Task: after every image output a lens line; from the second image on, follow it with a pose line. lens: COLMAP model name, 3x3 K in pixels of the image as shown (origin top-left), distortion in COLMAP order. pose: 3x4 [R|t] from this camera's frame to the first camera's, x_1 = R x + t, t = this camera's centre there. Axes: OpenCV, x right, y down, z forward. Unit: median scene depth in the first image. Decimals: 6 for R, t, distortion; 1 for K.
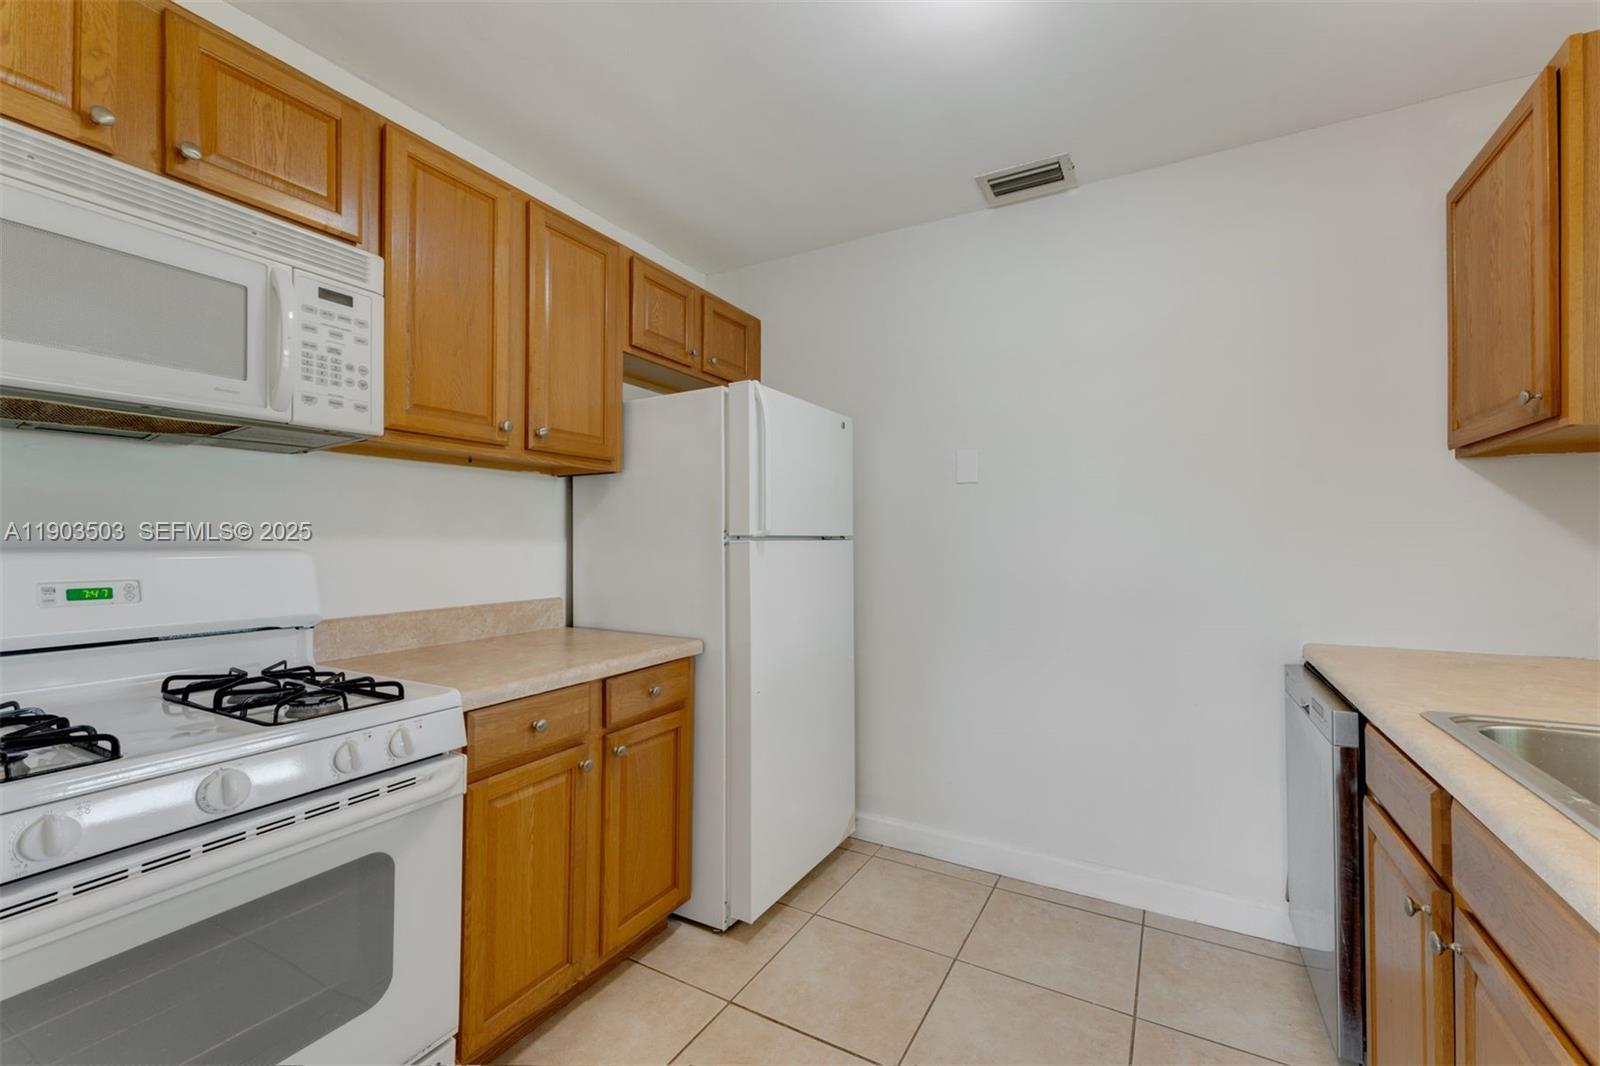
lens RADIAL K [[662.3, 0, 802.2], [0, 662.3, 538.8], [0, 0, 1]] dist [0.000984, -0.000417]
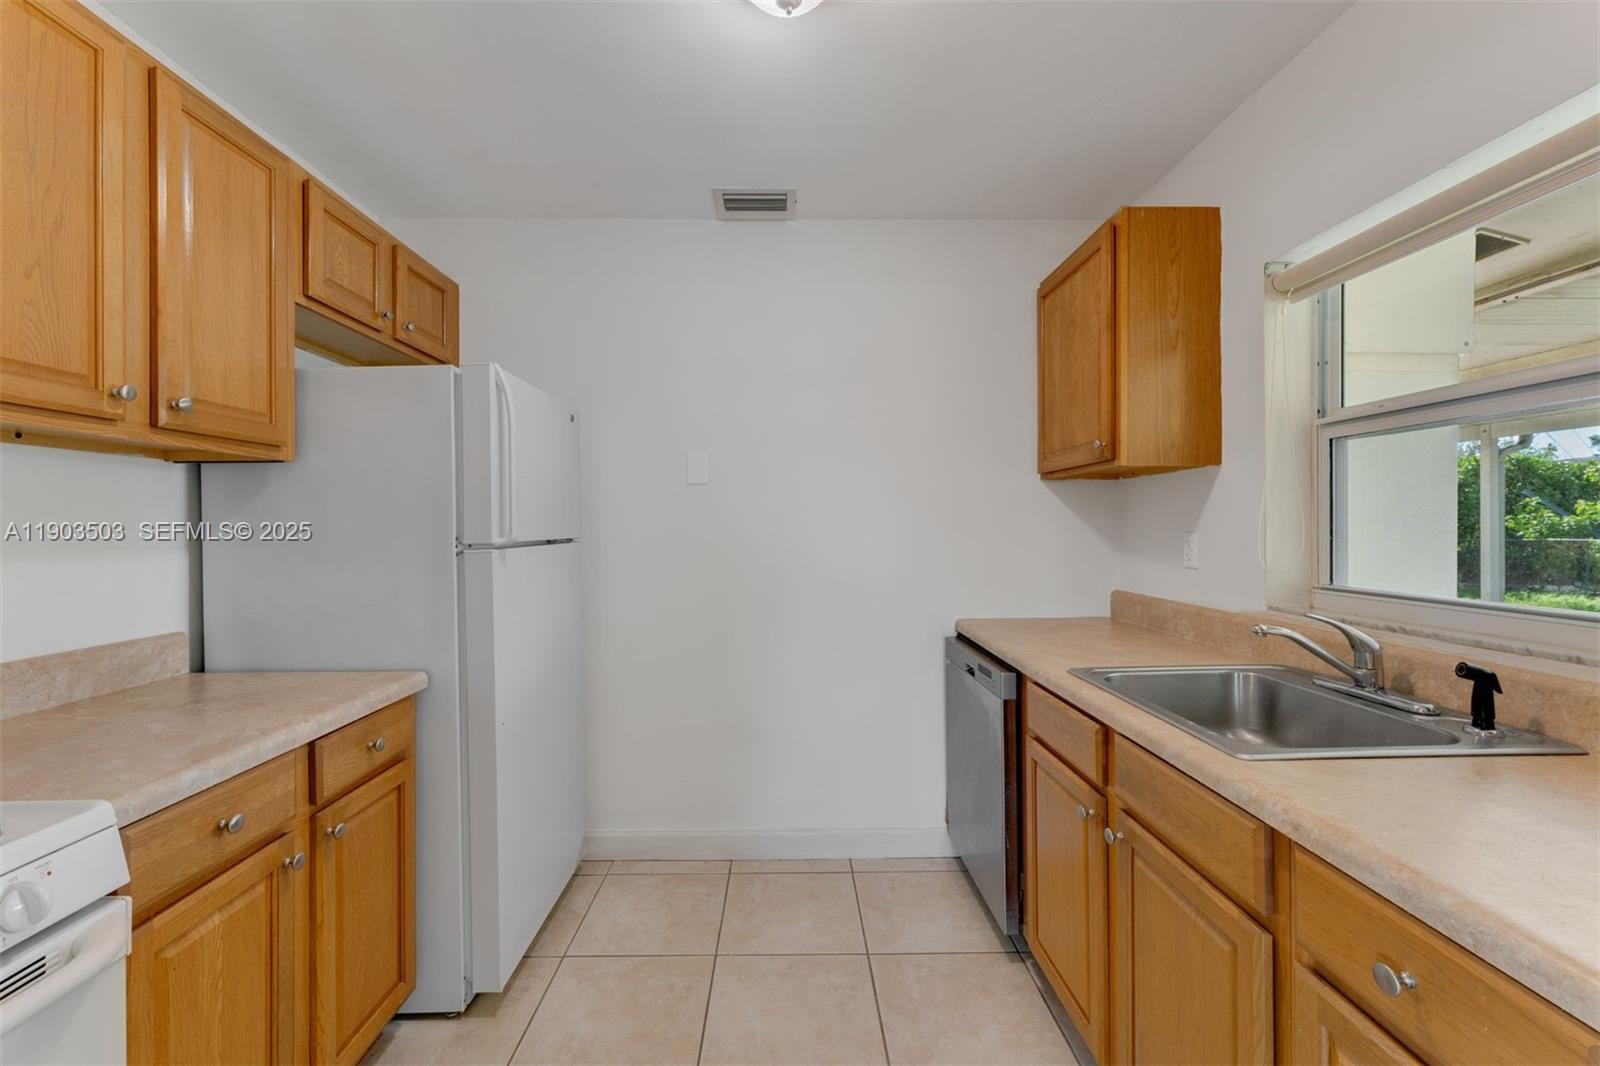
lens RADIAL K [[658.5, 0, 798.0], [0, 658.5, 529.5], [0, 0, 1]] dist [-0.000995, -0.000136]
pose [[0.863709, -0.004634, 0.503970, -0.174466], [0.001198, 0.999974, 0.007141, -0.030580], [-0.503989, -0.005564, 0.863692, 0.064402]]
